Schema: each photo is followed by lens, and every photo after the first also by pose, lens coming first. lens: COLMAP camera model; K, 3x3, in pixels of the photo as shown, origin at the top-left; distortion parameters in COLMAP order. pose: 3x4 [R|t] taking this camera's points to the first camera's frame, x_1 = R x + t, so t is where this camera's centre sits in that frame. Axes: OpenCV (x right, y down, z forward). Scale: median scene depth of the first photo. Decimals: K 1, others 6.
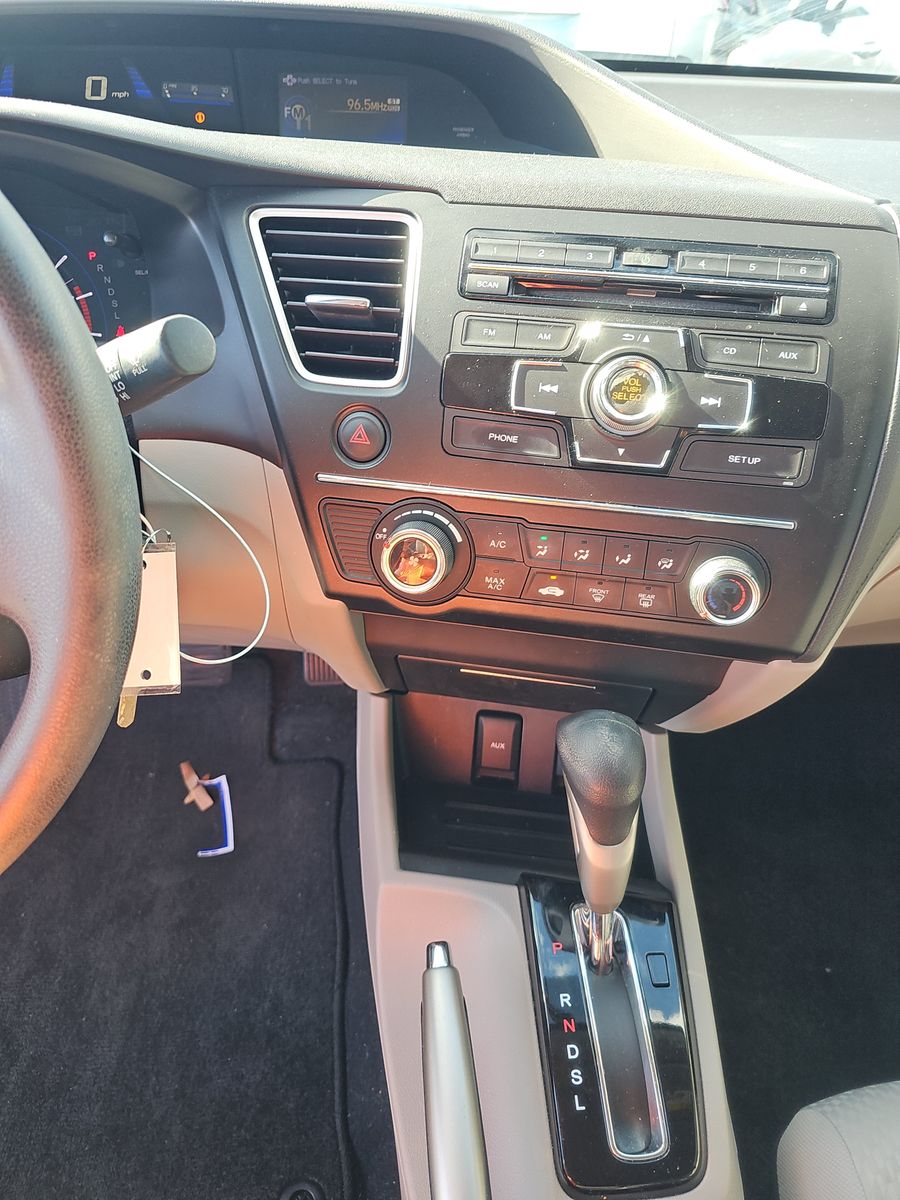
lens RADIAL K [[879.9, 0, 449.8], [0, 879.9, 596.1], [0, 0, 1]] dist [0.010768, -0.033107]
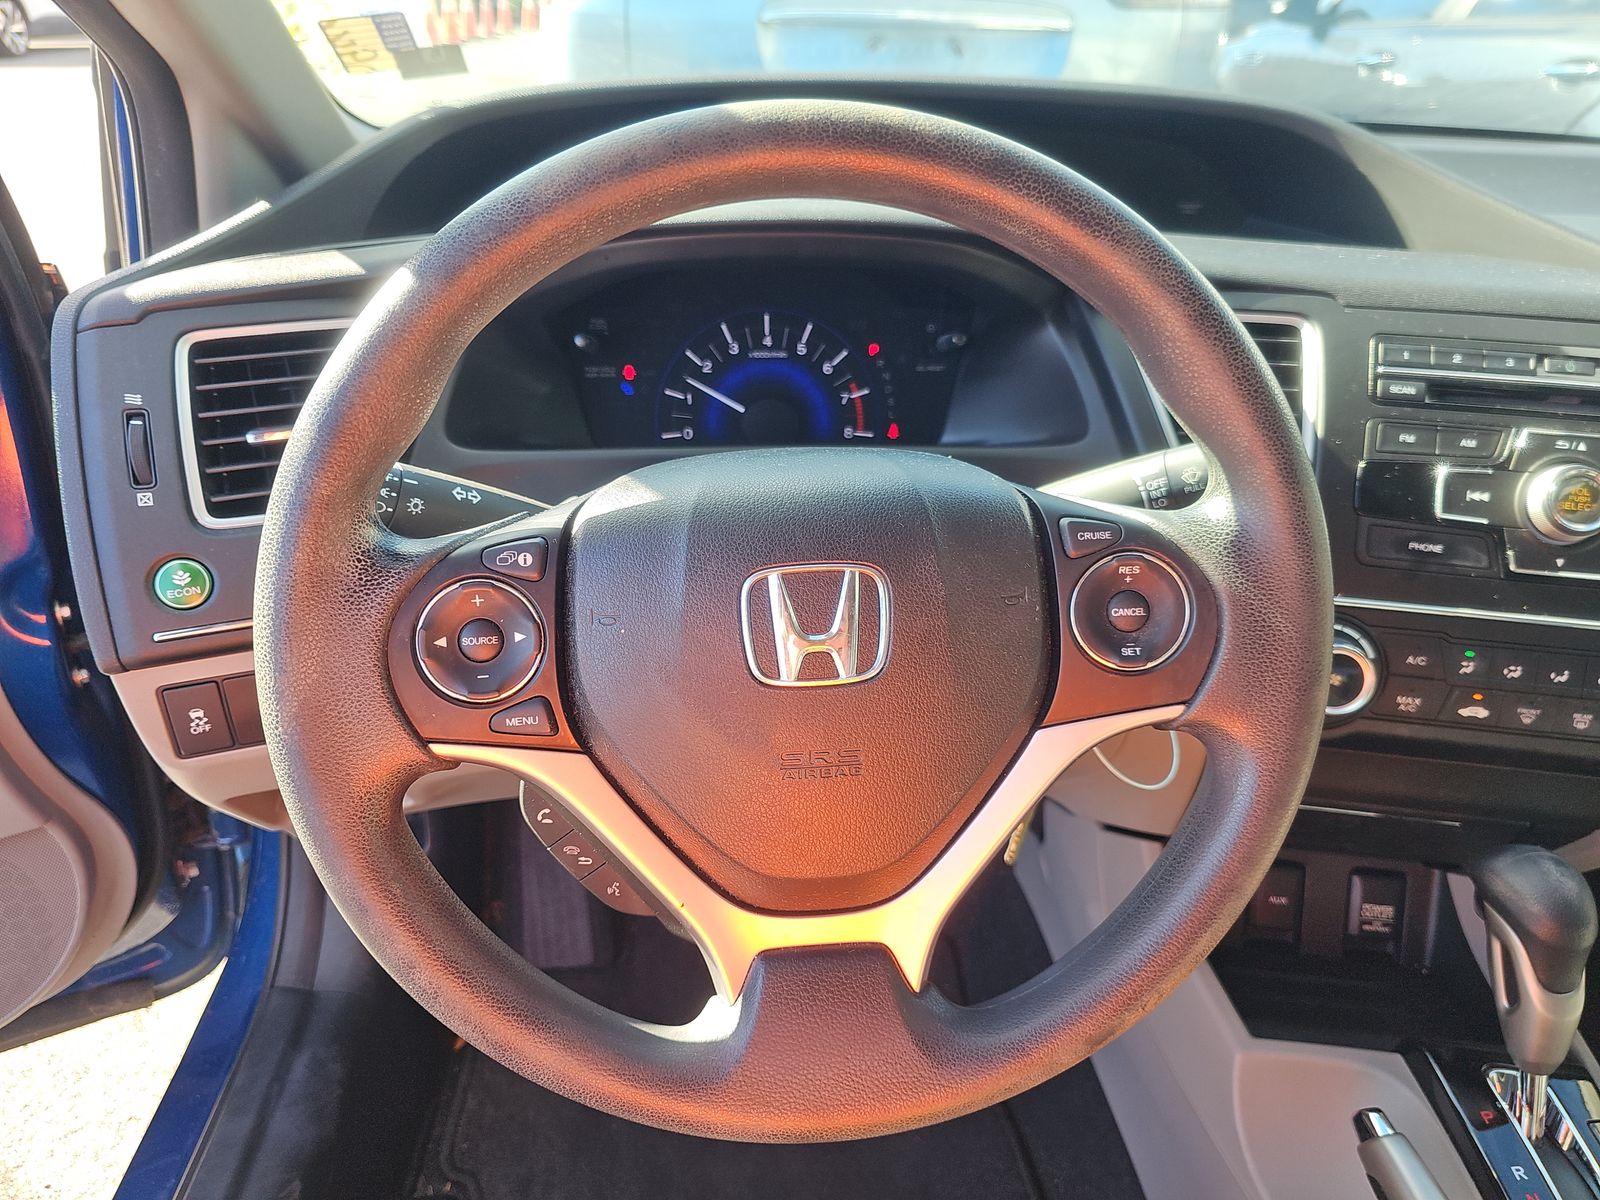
lens RADIAL K [[1173.2, 0, 796.8], [0, 1173.2, 606.5], [0, 0, 1]] dist [0.010768, -0.033107]
pose [[0.999985, -0.000842, -0.005400, -0.598683], [0.000218, 0.993405, -0.114655, 0.026223], [0.005461, 0.114652, 0.993391, -0.240924]]
